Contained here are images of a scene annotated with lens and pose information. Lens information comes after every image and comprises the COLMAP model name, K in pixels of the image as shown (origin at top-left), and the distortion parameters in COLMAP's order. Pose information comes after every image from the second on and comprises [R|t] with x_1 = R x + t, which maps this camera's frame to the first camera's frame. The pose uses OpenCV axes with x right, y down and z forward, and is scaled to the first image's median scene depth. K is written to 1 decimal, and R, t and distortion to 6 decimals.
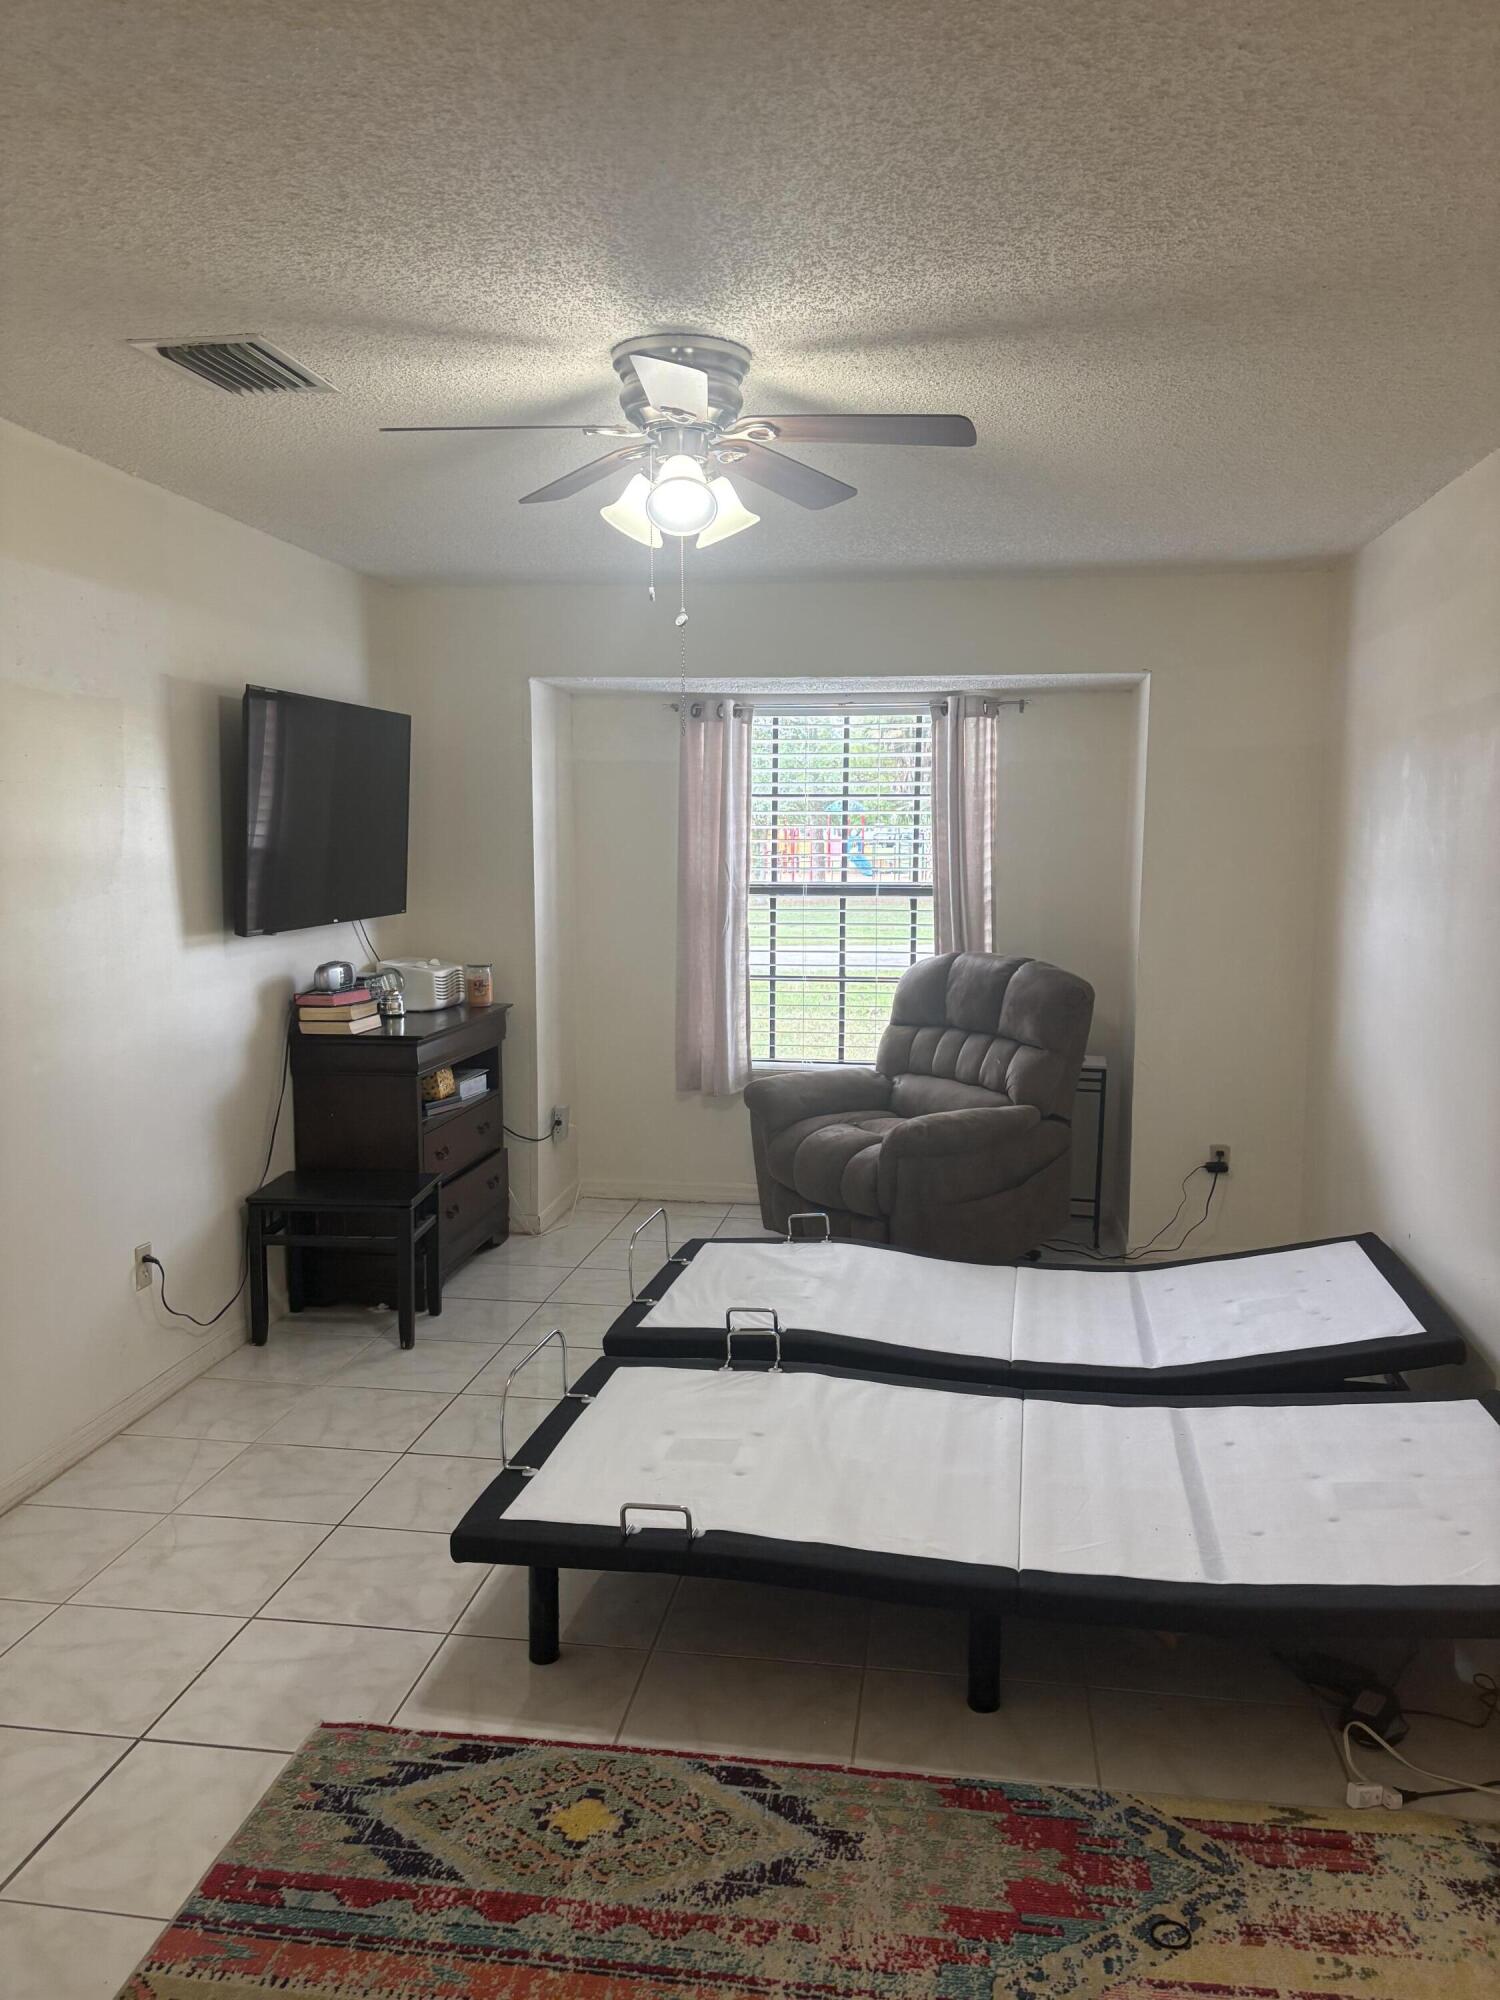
lens RADIAL K [[1503.9, 0, 748.9], [0, 1503.9, 1014.1], [0, 0, 1]] dist [0.049839, -0.060049]
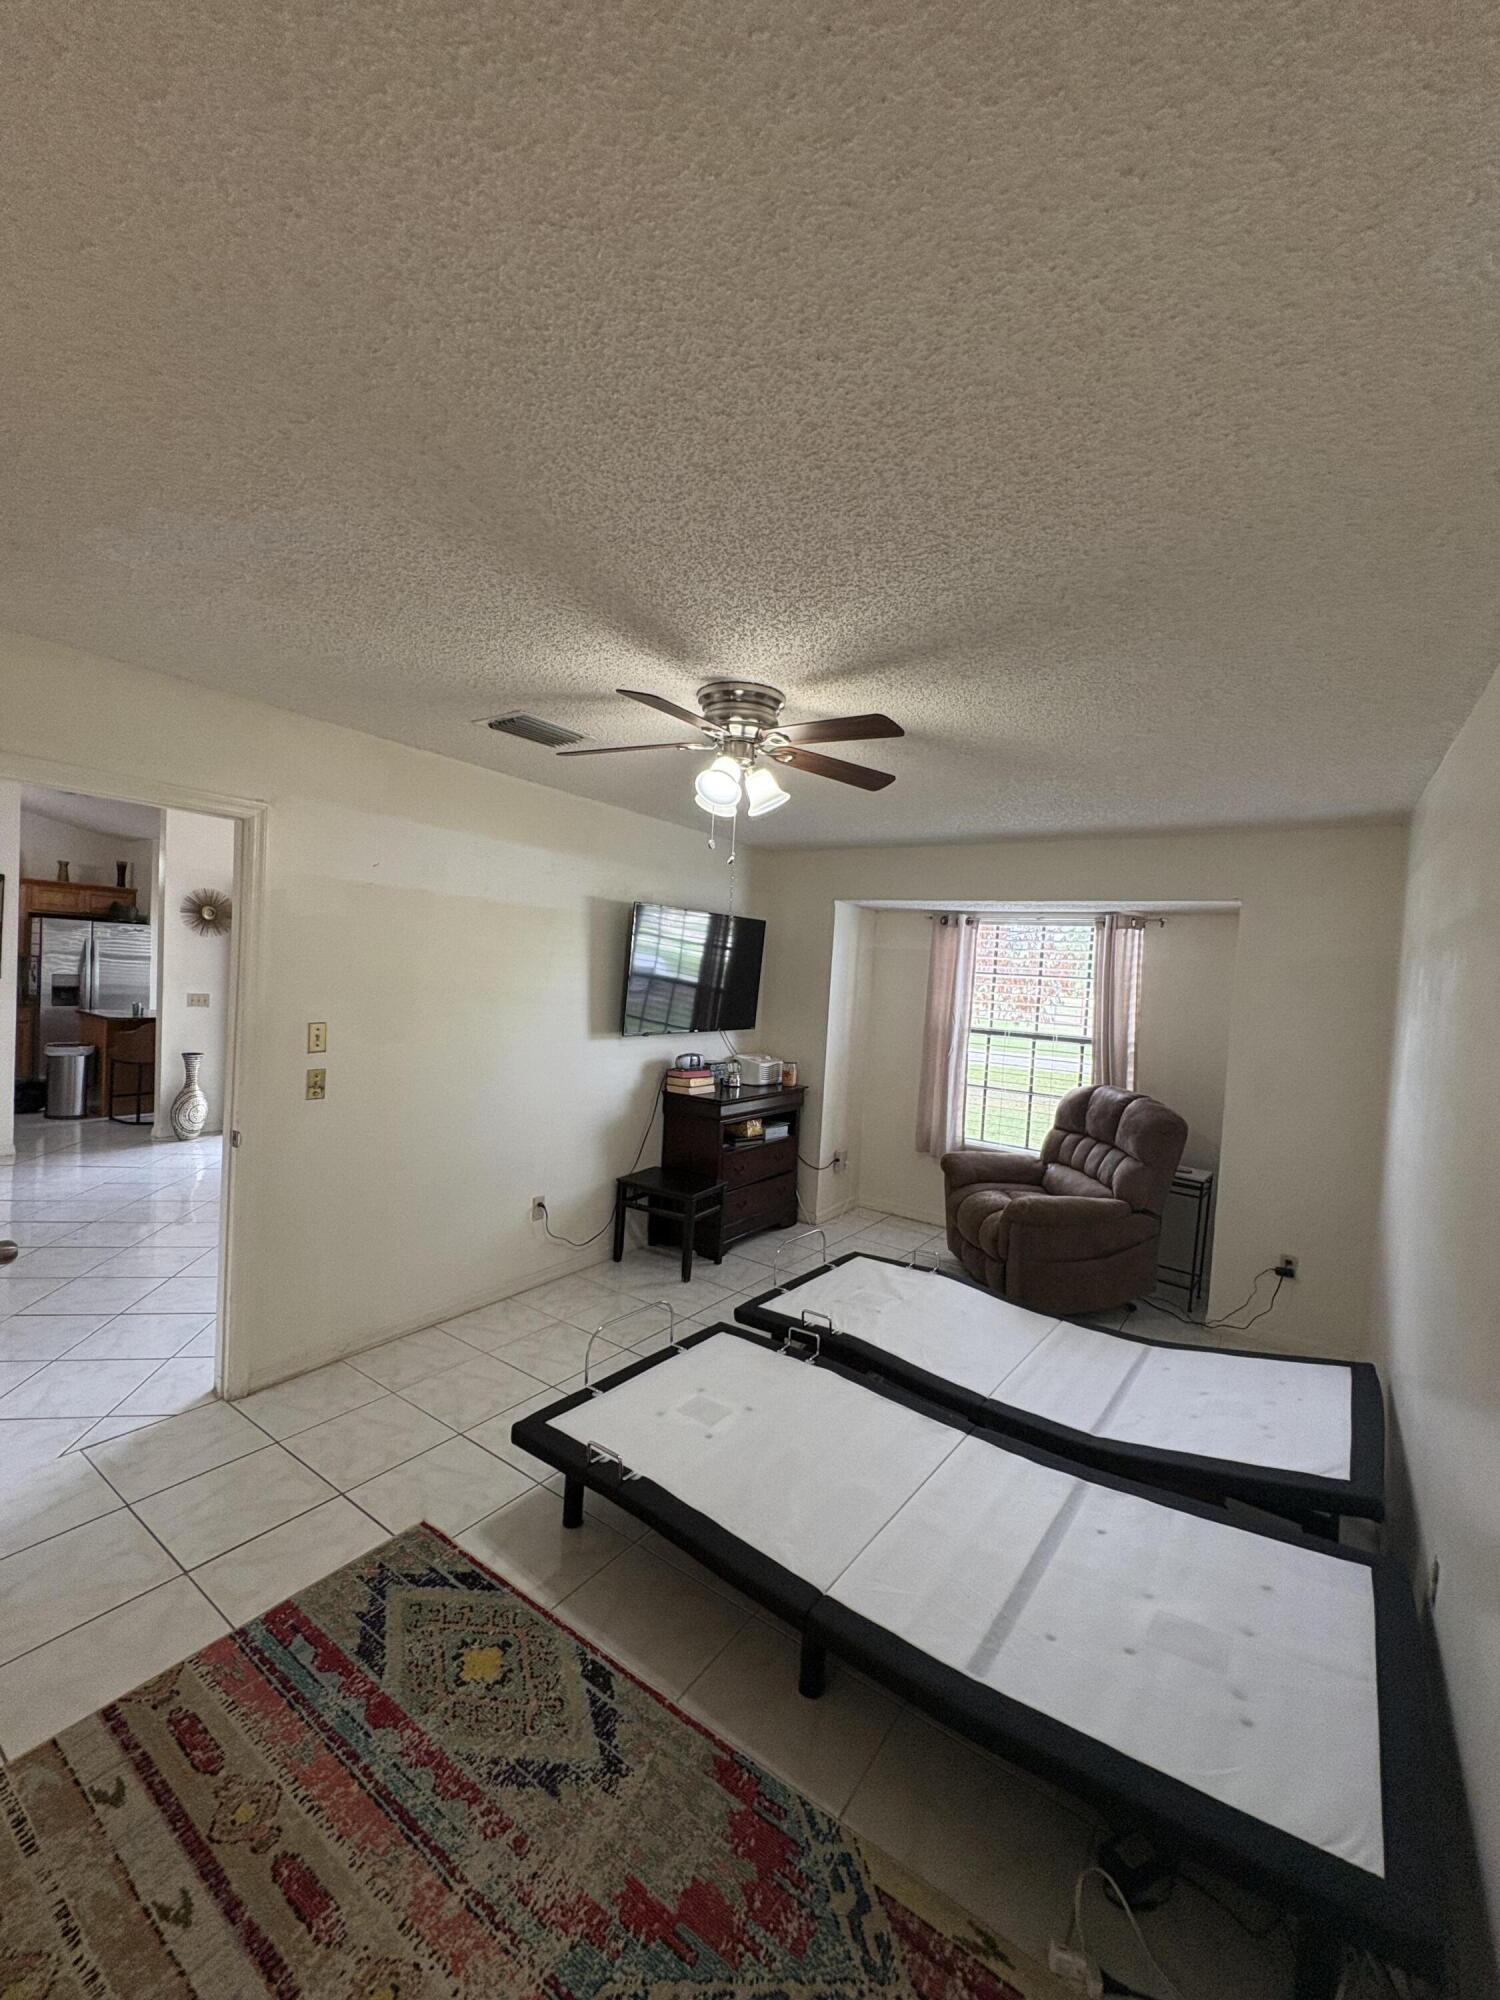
lens RADIAL K [[794.8, 0, 748.3], [0, 794.8, 998.4], [0, 0, 1]] dist [-0.002745, 0.000560]
pose [[0.894271, 0.063251, -0.443034, 0.343328], [-0.107310, 0.991388, -0.075068, -0.060737], [0.434470, 0.114674, 0.893356, 0.292755]]
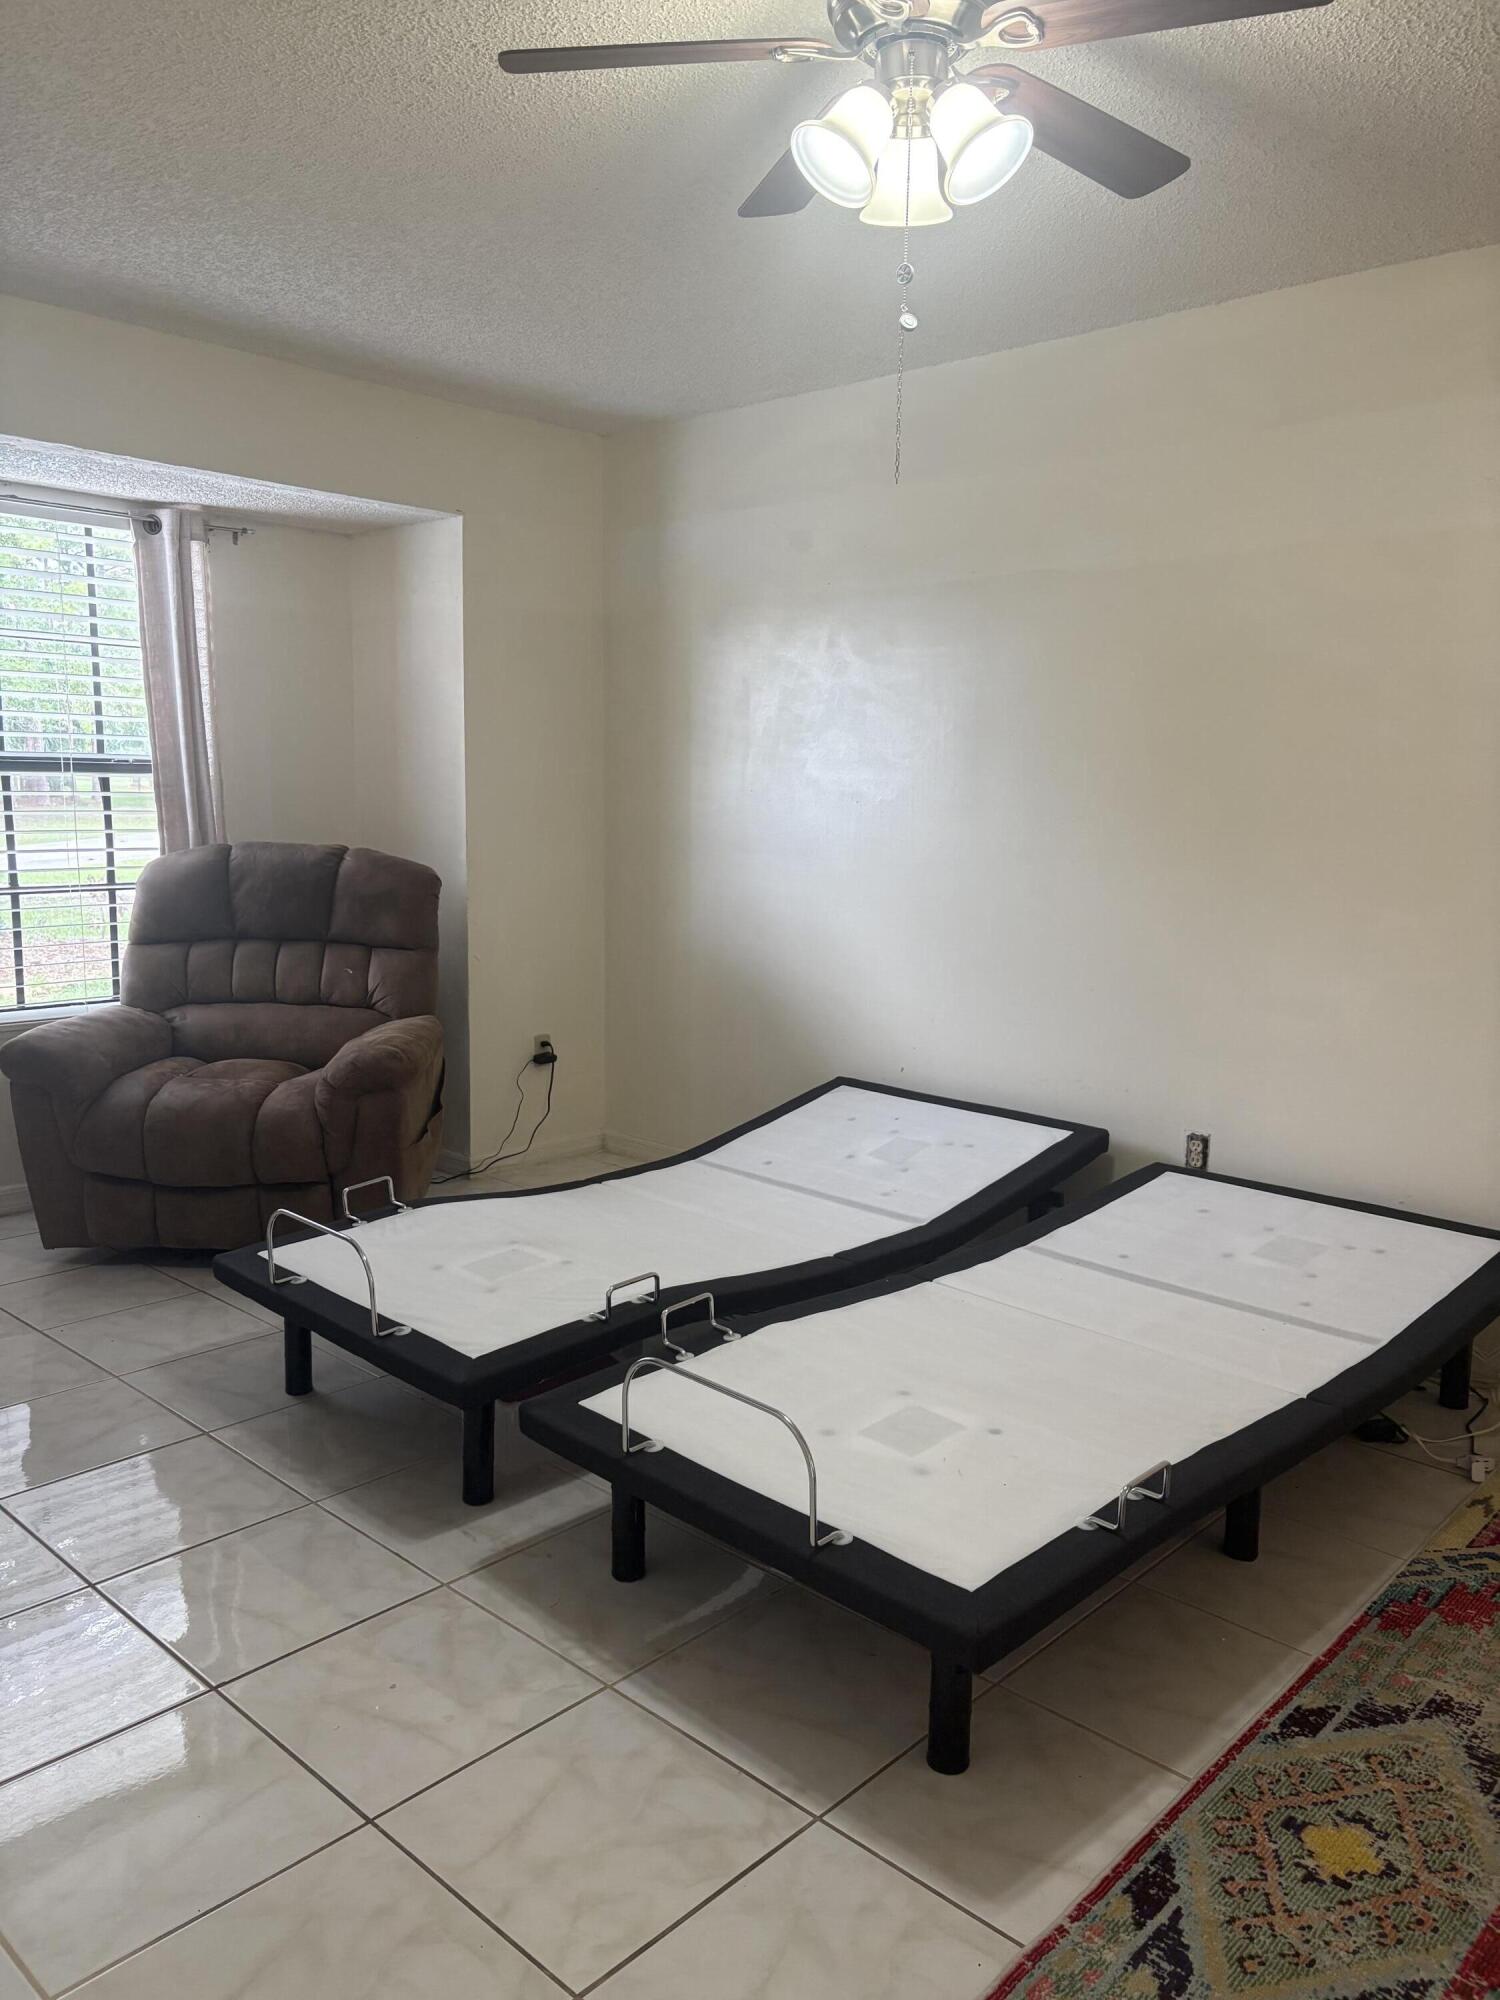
lens RADIAL K [[1503.9, 0, 754.6], [0, 1503.9, 1014.9], [0, 0, 1]] dist [0.049839, -0.060049]
pose [[0.568534, -0.122922, 0.813425, -0.722205], [0.083859, 0.992283, 0.091338, -0.002985], [-0.818375, 0.016284, 0.574454, 0.645951]]
